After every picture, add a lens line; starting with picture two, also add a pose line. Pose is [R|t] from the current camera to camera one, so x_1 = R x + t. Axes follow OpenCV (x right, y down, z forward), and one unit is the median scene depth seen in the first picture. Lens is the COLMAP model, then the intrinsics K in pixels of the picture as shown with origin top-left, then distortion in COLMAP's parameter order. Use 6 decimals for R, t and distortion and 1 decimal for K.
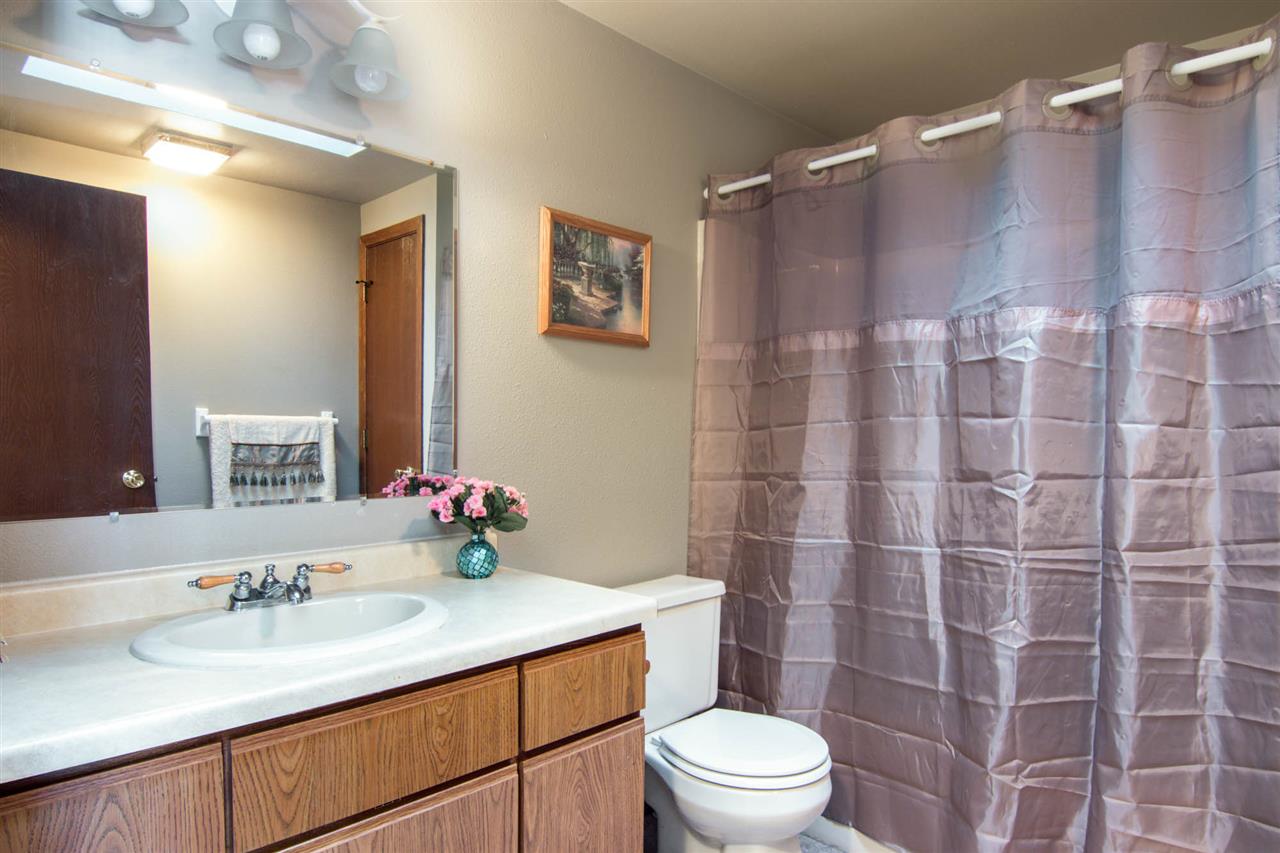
lens RADIAL K [[764.7, 0, 645.2], [0, 764.7, 435.2], [0, 0, 1]] dist [0.005138, -0.020182]
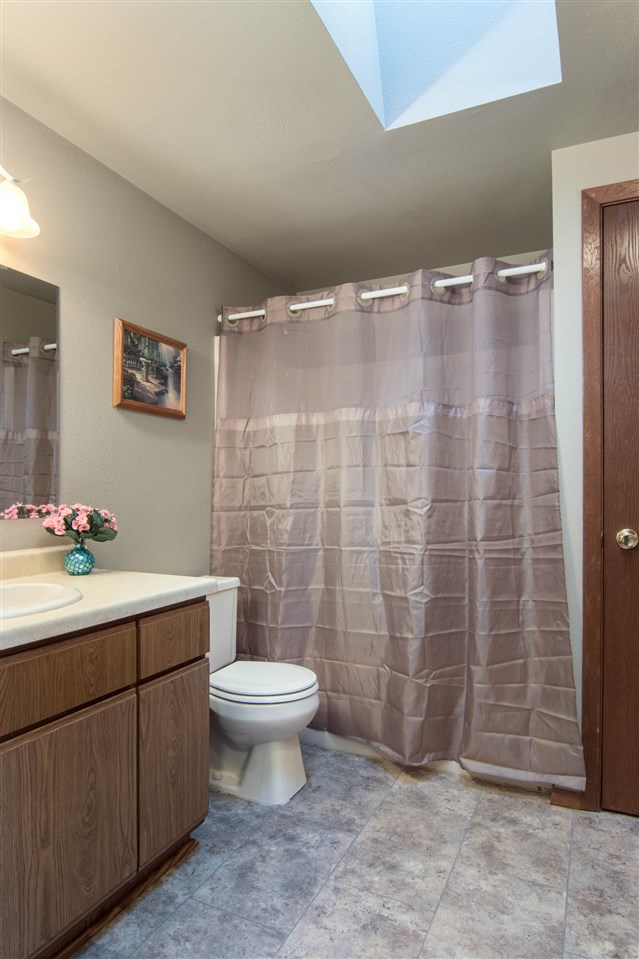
lens RADIAL K [[573.0, 0, 291.7], [0, 573.0, 468.2], [0, 0, 1]] dist [0.005138, -0.020182]
pose [[0.958014, 0.012869, 0.286431, -0.149928], [0.002022, 0.998664, -0.051630, 0.045885], [-0.286713, 0.050042, 0.956709, -0.128482]]
